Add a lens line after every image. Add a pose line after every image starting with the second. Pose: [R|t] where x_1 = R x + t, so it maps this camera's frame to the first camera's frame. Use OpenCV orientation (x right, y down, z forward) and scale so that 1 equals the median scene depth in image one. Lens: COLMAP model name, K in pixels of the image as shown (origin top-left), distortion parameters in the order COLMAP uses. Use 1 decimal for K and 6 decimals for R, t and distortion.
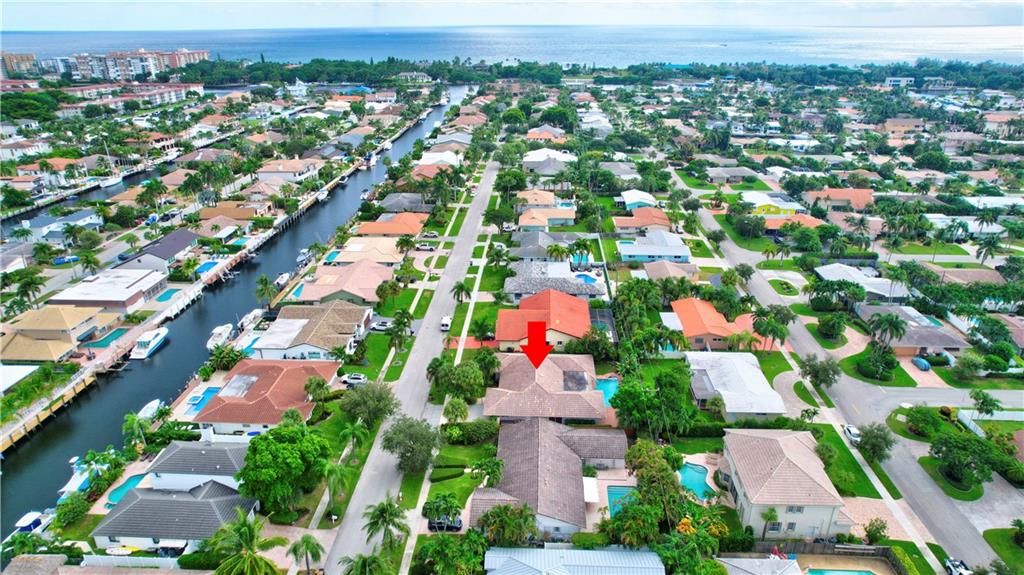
lens RADIAL K [[655.3, 0, 509.3], [0, 655.3, 291.7], [0, 0, 1]] dist [-0.072946, 0.065402]
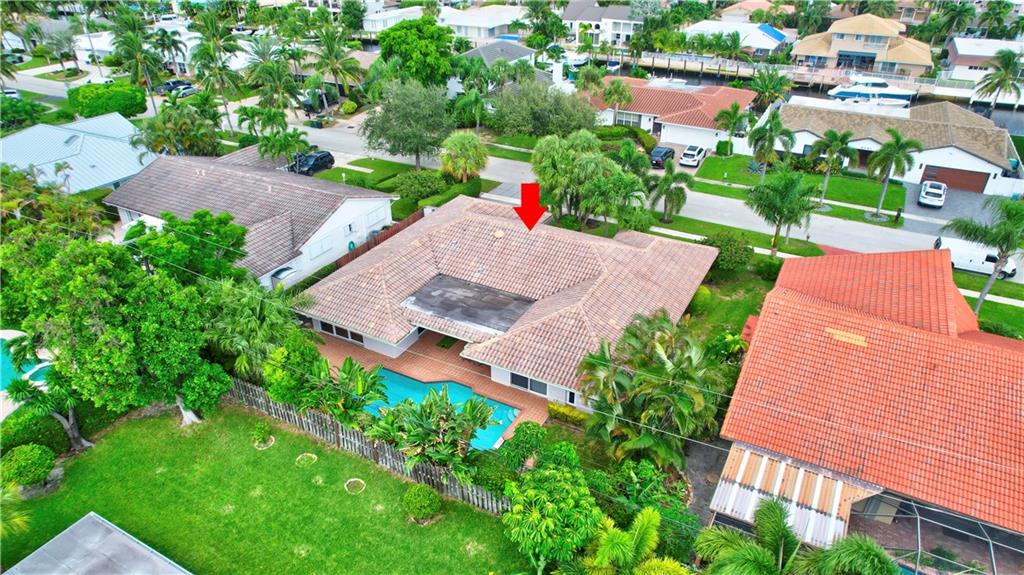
lens RADIAL K [[650.7, 0, 509.3], [0, 650.7, 296.0], [0, 0, 1]] dist [-0.066500, 0.059880]
pose [[-0.436395, 0.462259, -0.771930, 0.215272], [-0.340560, 0.709241, 0.617248, -0.047893], [0.832813, 0.532253, -0.152082, 0.664224]]
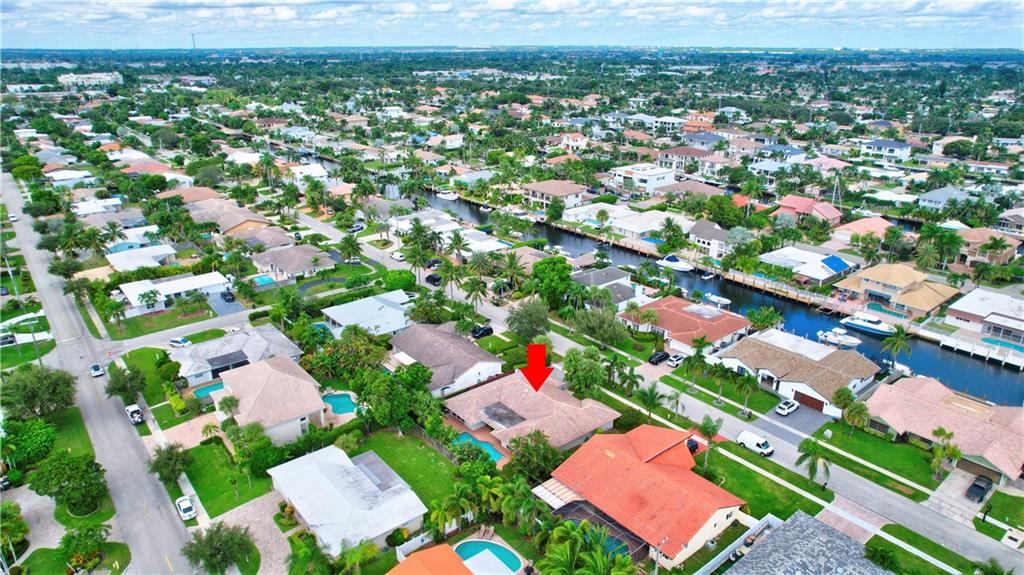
lens RADIAL K [[655.3, 0, 509.3], [0, 655.3, 291.7], [0, 0, 1]] dist [-0.072946, 0.065402]
pose [[-0.743024, 0.245439, -0.622635, 0.375292], [-0.252659, 0.758617, 0.600553, -0.325169], [0.619741, 0.603540, -0.501658, 0.839707]]
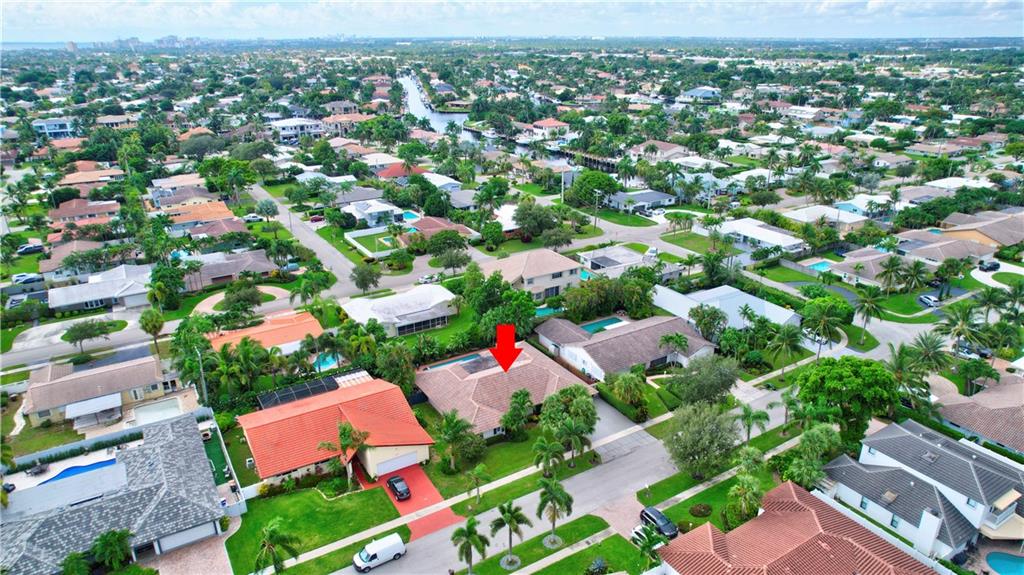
lens RADIAL K [[655.3, 0, 509.3], [0, 655.3, 291.7], [0, 0, 1]] dist [-0.072946, 0.065402]
pose [[-0.563841, -0.297505, 0.770438, -0.352564], [0.323689, 0.778626, 0.537557, -0.249226], [-0.759809, 0.552479, -0.342722, 0.761388]]
